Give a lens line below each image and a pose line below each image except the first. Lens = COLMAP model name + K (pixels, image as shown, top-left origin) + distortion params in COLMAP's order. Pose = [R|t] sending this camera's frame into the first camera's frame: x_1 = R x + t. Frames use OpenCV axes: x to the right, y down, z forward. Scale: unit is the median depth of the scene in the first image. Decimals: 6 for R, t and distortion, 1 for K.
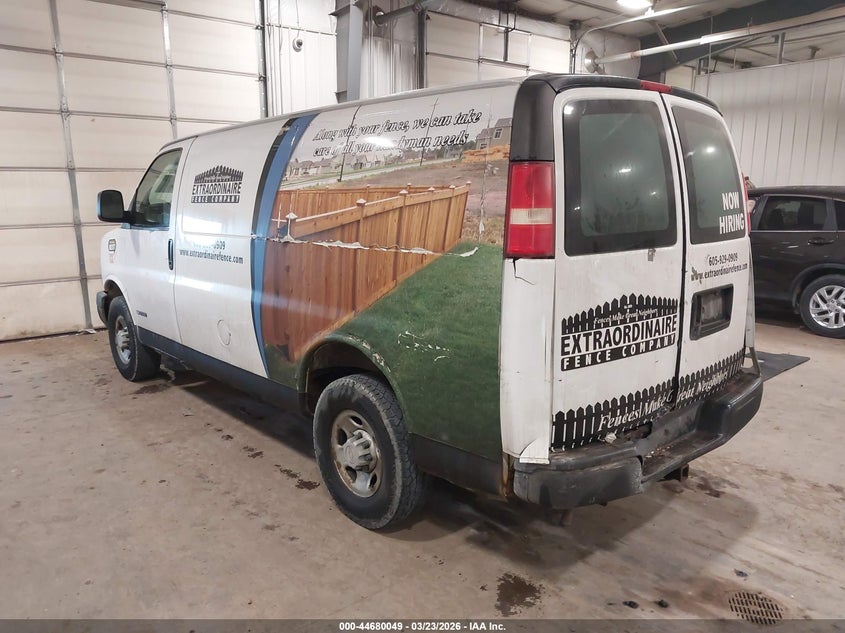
lens RADIAL K [[673.3, 0, 422.5], [0, 673.3, 316.5], [0, 0, 1]] dist [0.003884, 0.001759]
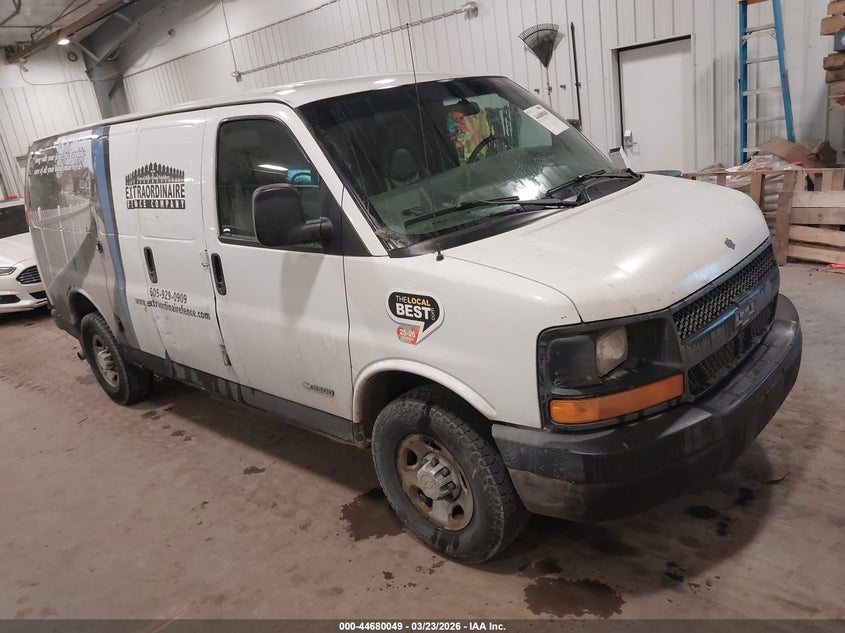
lens RADIAL K [[659.8, 0, 422.5], [0, 659.8, 316.5], [0, 0, 1]] dist [-0.007197, -0.005050]
pose [[-0.983622, 0.167079, -0.067613, -1.120029], [0.114588, 0.869230, 0.480945, -0.877586], [0.139127, 0.465321, -0.874140, 3.903477]]
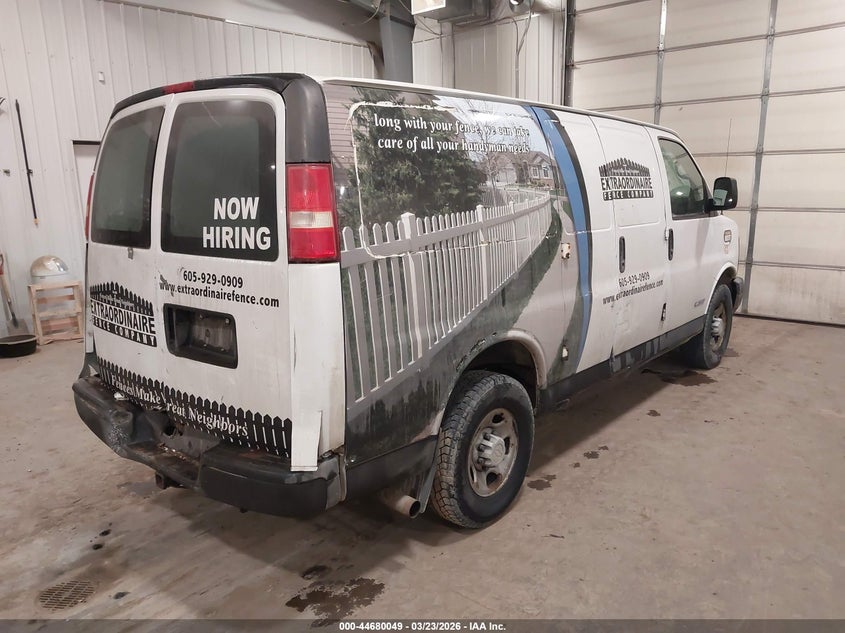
lens RADIAL K [[659.8, 0, 422.5], [0, 659.8, 316.5], [0, 0, 1]] dist [-0.007197, -0.005050]
pose [[0.149188, 0.196660, -0.969055, 1.334659], [-0.174325, 0.969904, 0.169994, -0.232879], [0.973321, 0.143569, 0.178981, 1.166742]]
